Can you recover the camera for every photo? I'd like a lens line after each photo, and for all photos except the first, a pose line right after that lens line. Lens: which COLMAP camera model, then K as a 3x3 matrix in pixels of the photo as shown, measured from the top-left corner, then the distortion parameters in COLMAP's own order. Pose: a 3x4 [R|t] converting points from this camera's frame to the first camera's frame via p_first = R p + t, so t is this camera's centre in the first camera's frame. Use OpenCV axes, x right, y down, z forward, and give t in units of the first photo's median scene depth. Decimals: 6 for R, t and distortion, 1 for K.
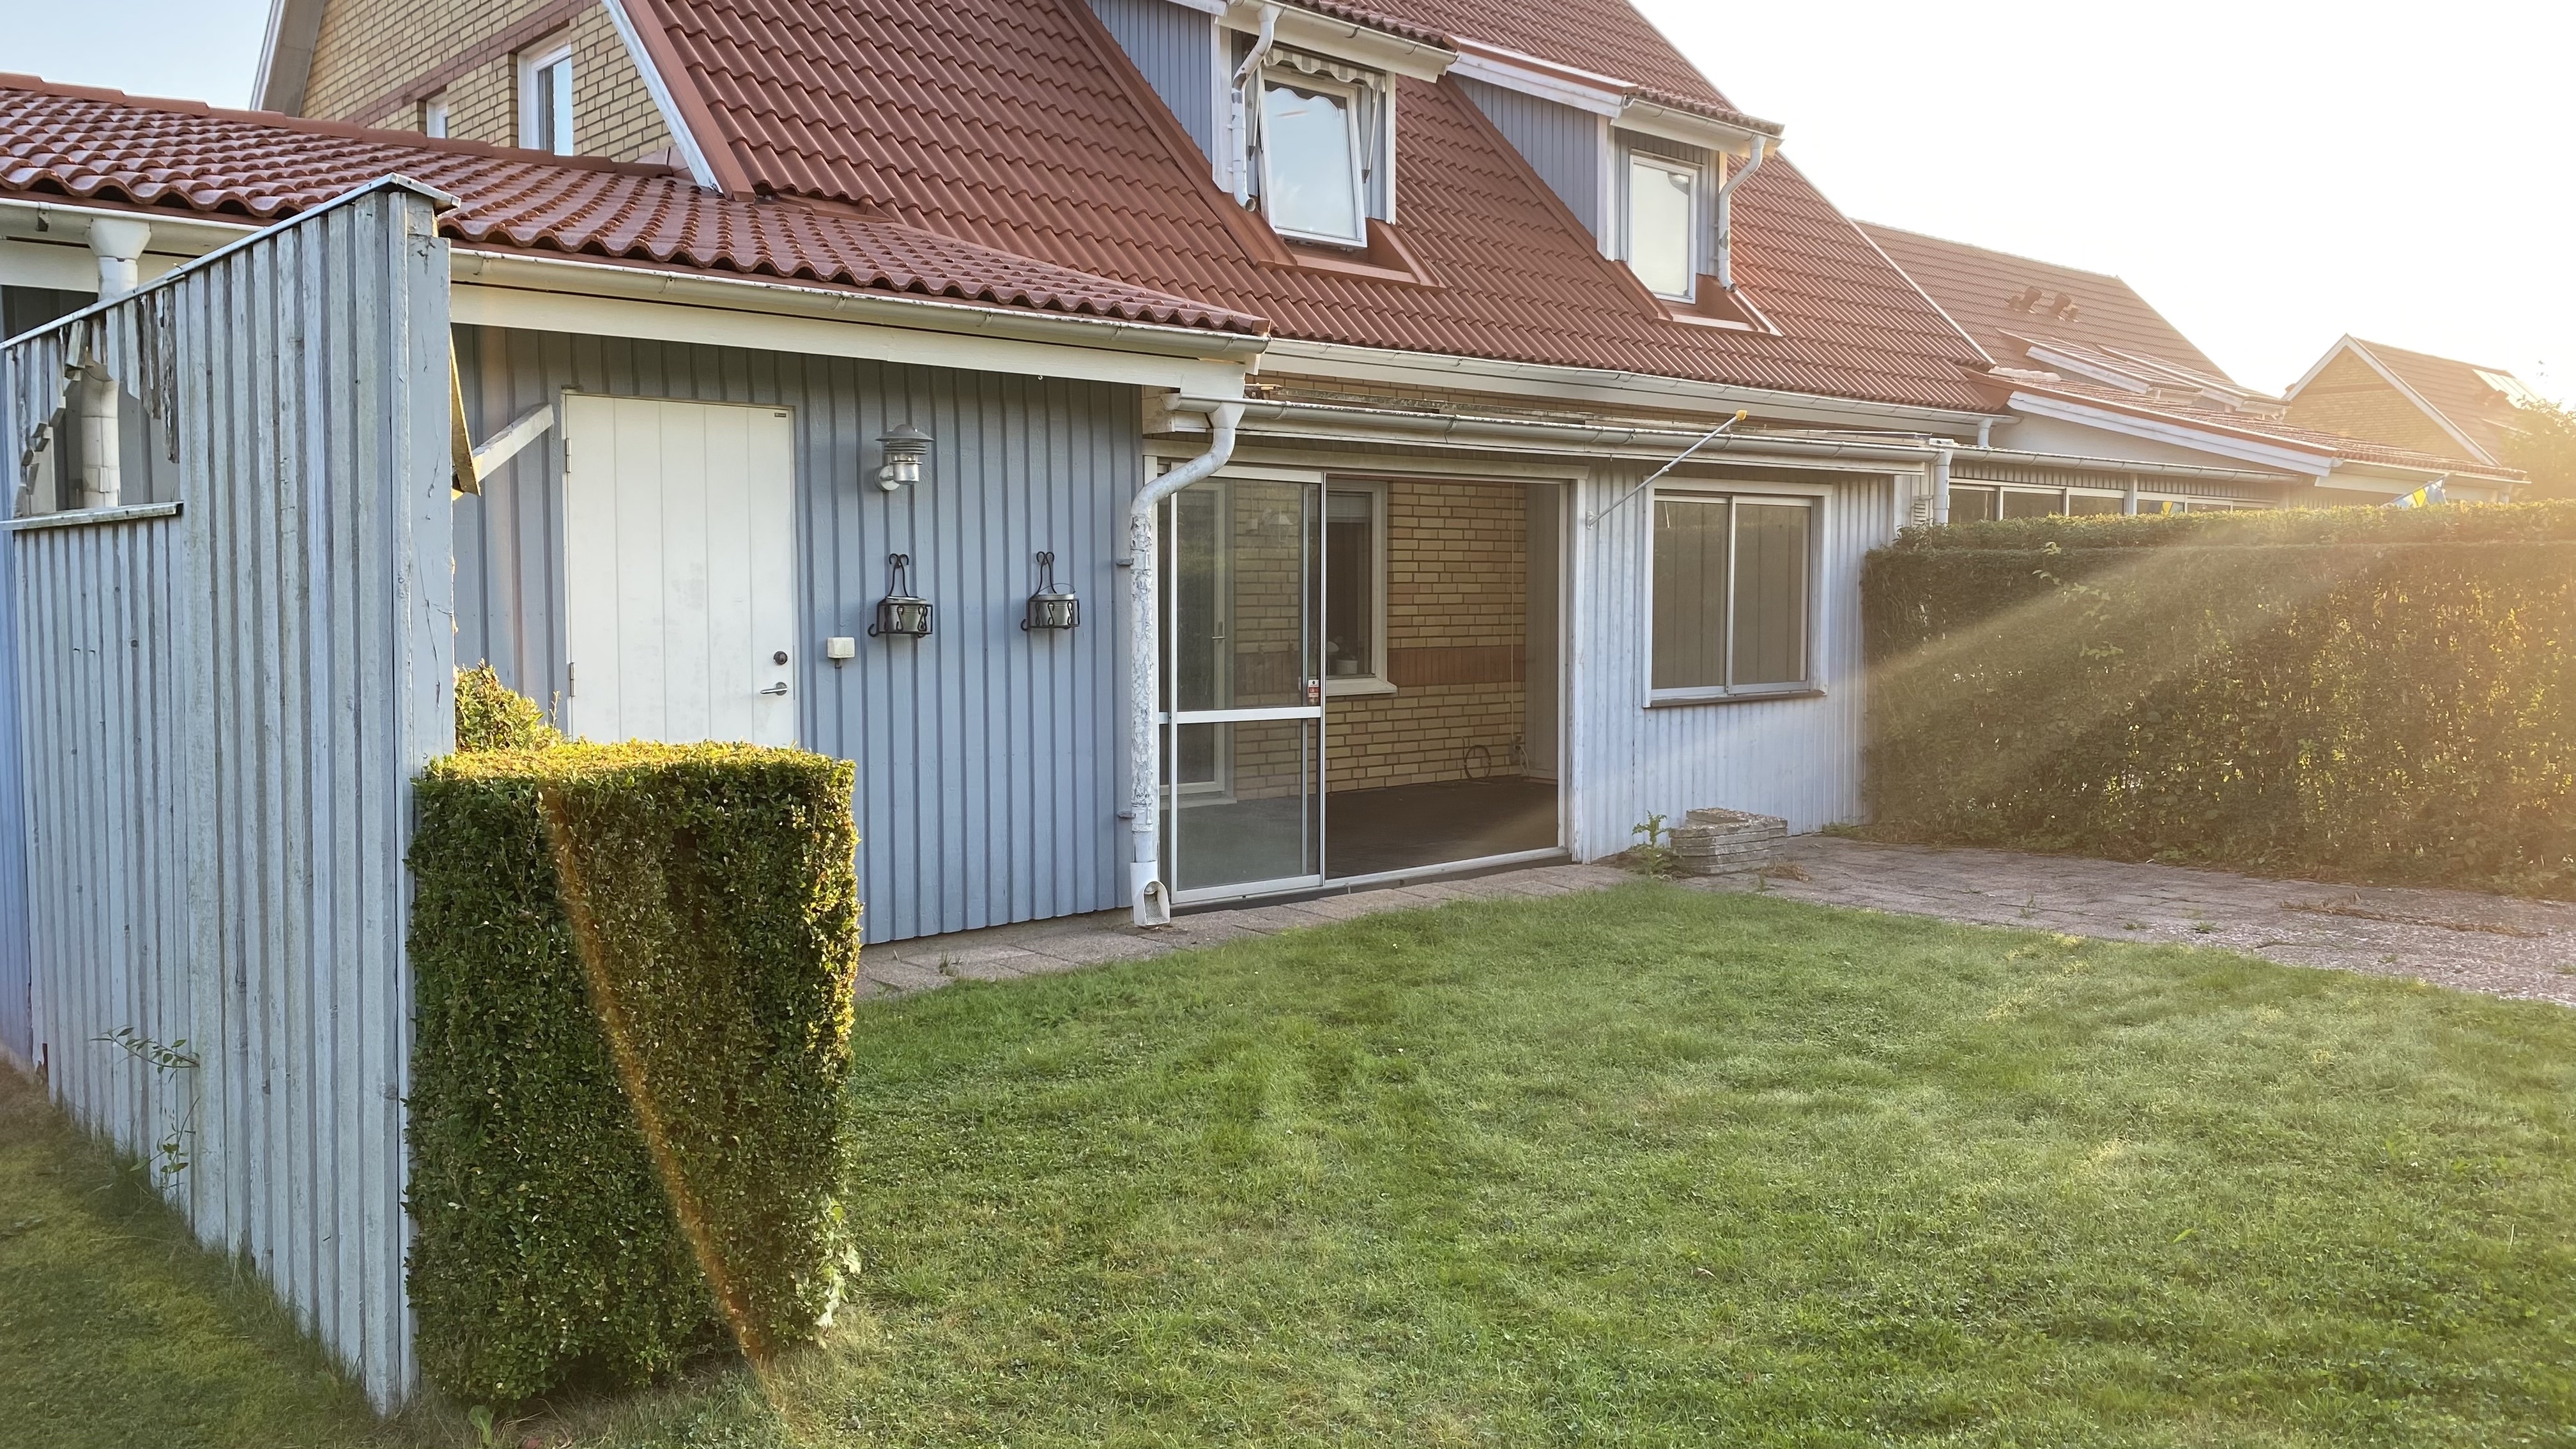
lens RADIAL K [[1937.1, 0, 1272.3], [0, 1937.1, 682.7], [0, 0, 1]] dist [0.011988, -0.001936]
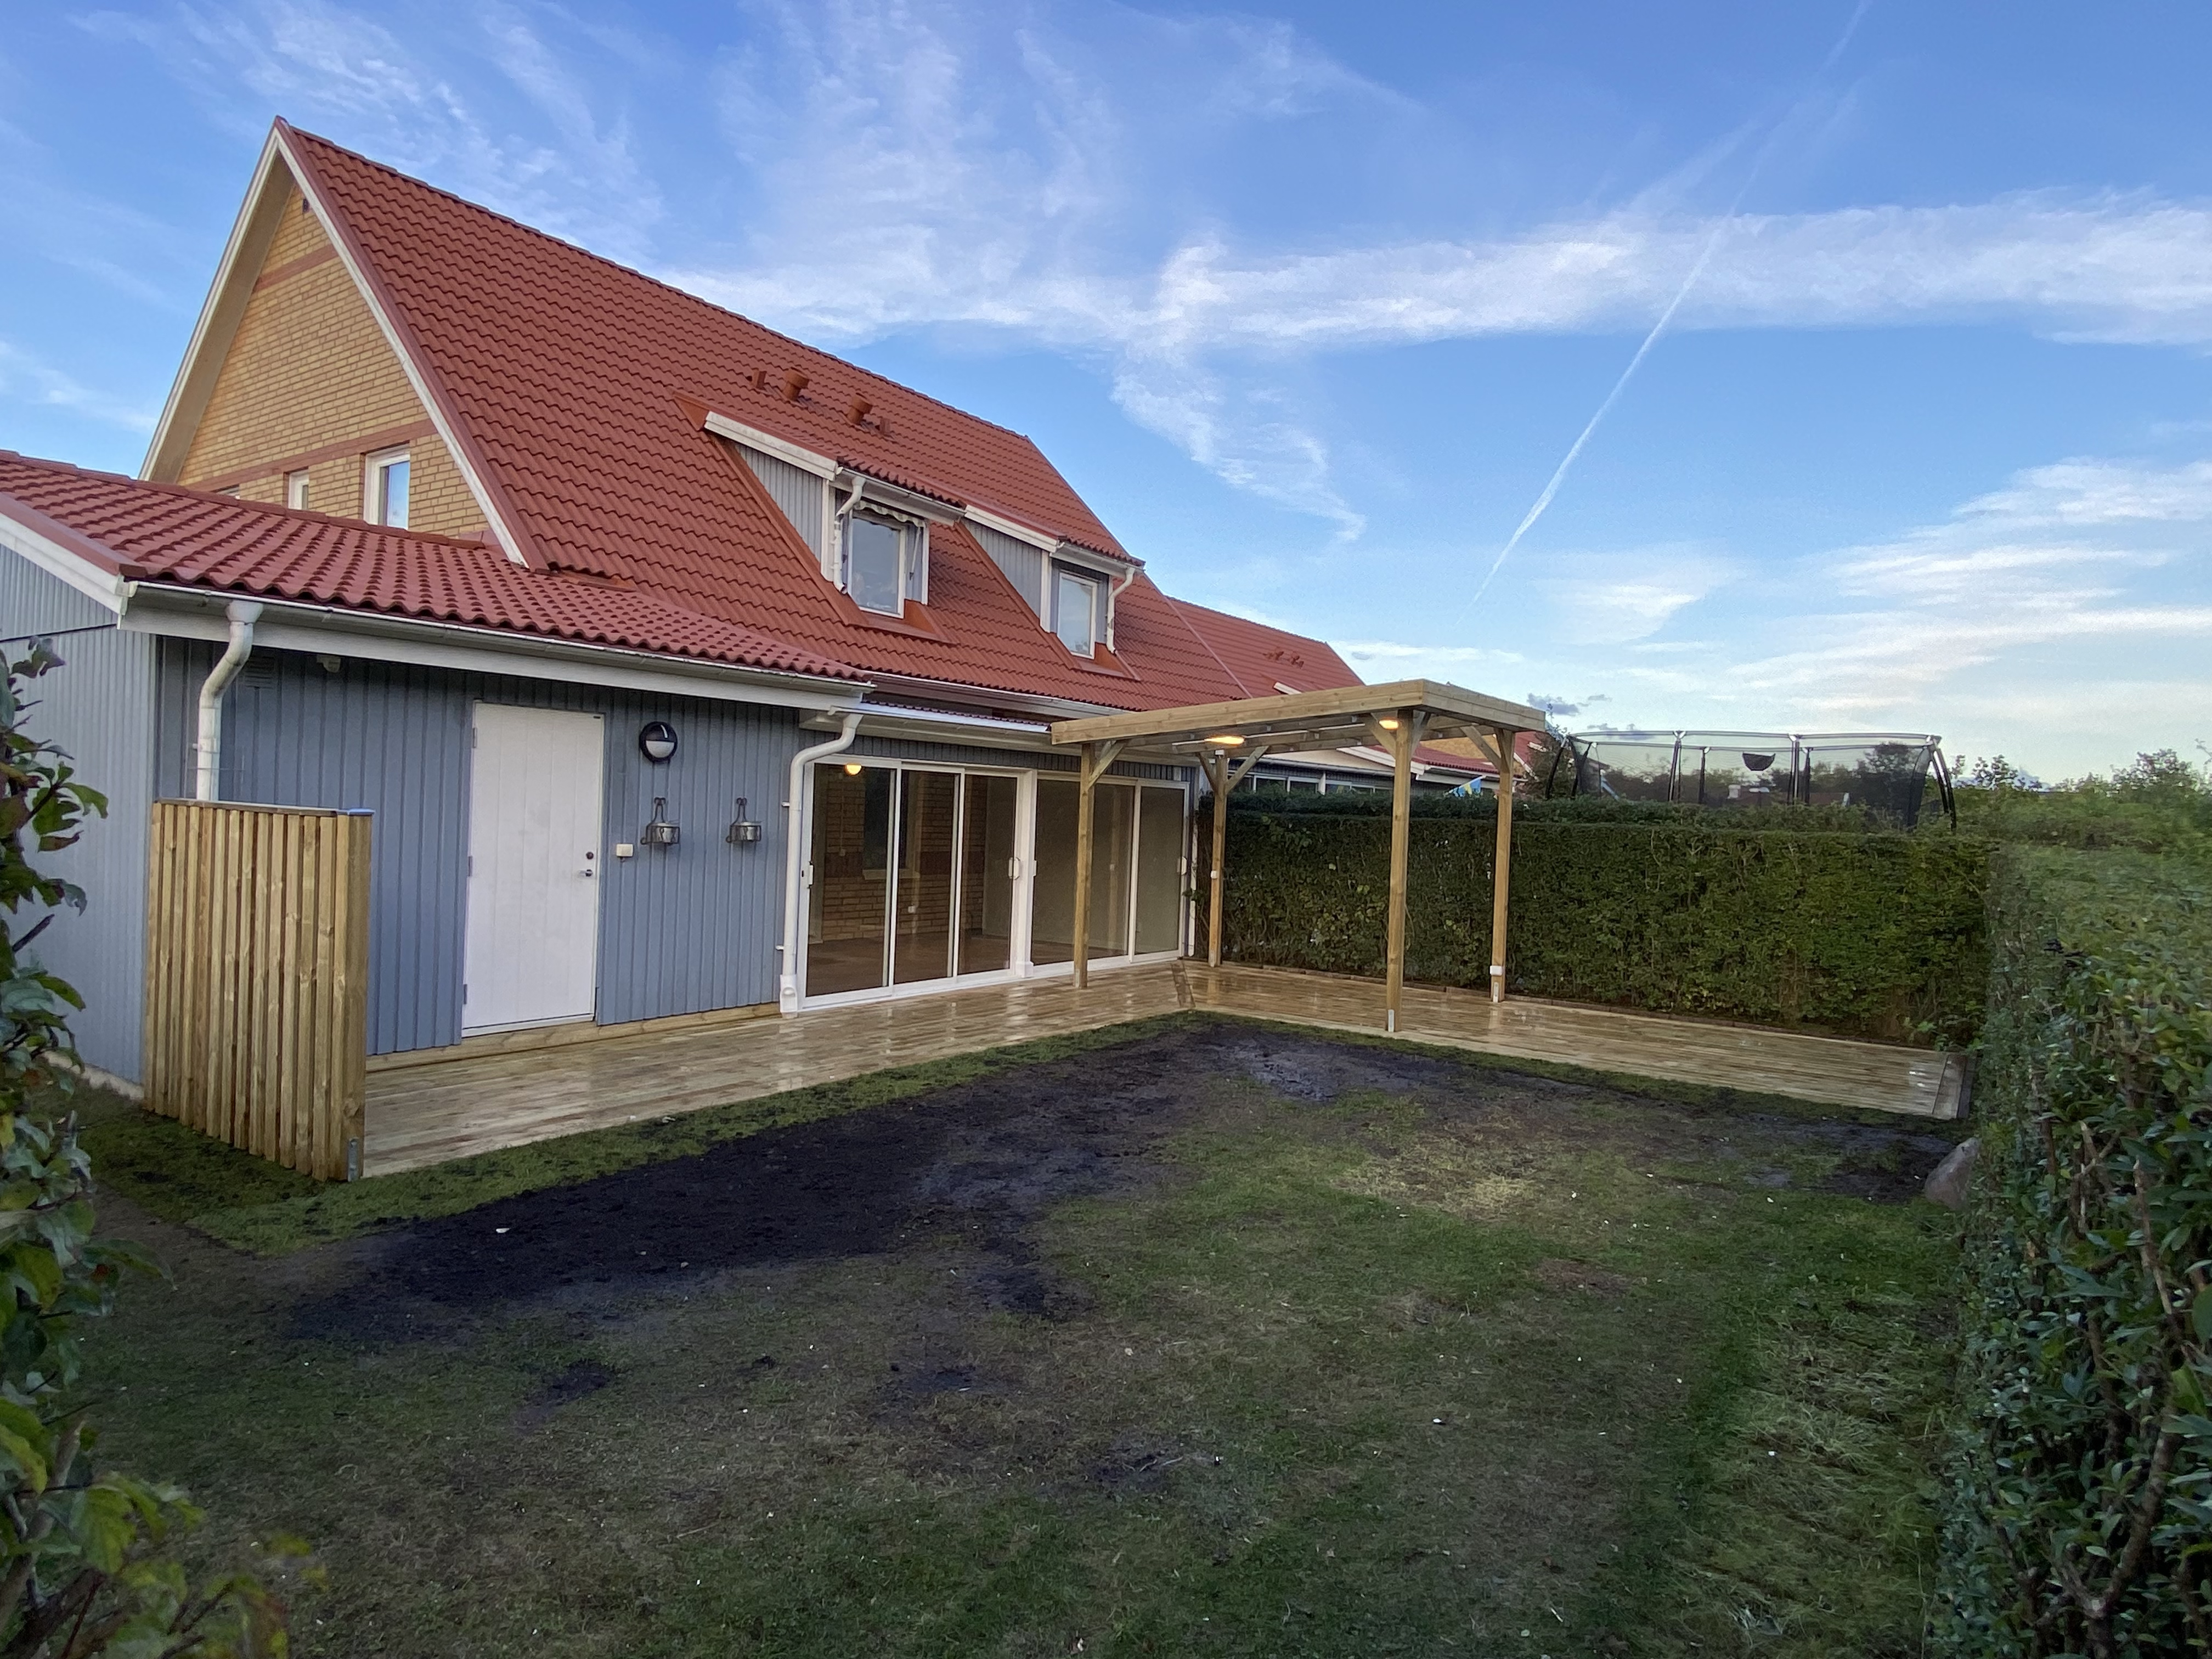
lens RADIAL K [[1254.6, 0, 1107.7], [0, 1254.6, 819.5], [0, 0, 1]] dist [0.001826, -0.000855]
pose [[0.971017, 0.037432, 0.236060, -0.040147], [-0.028743, 0.998780, -0.040144, -0.007782], [-0.237274, 0.032195, 0.970909, -0.123260]]
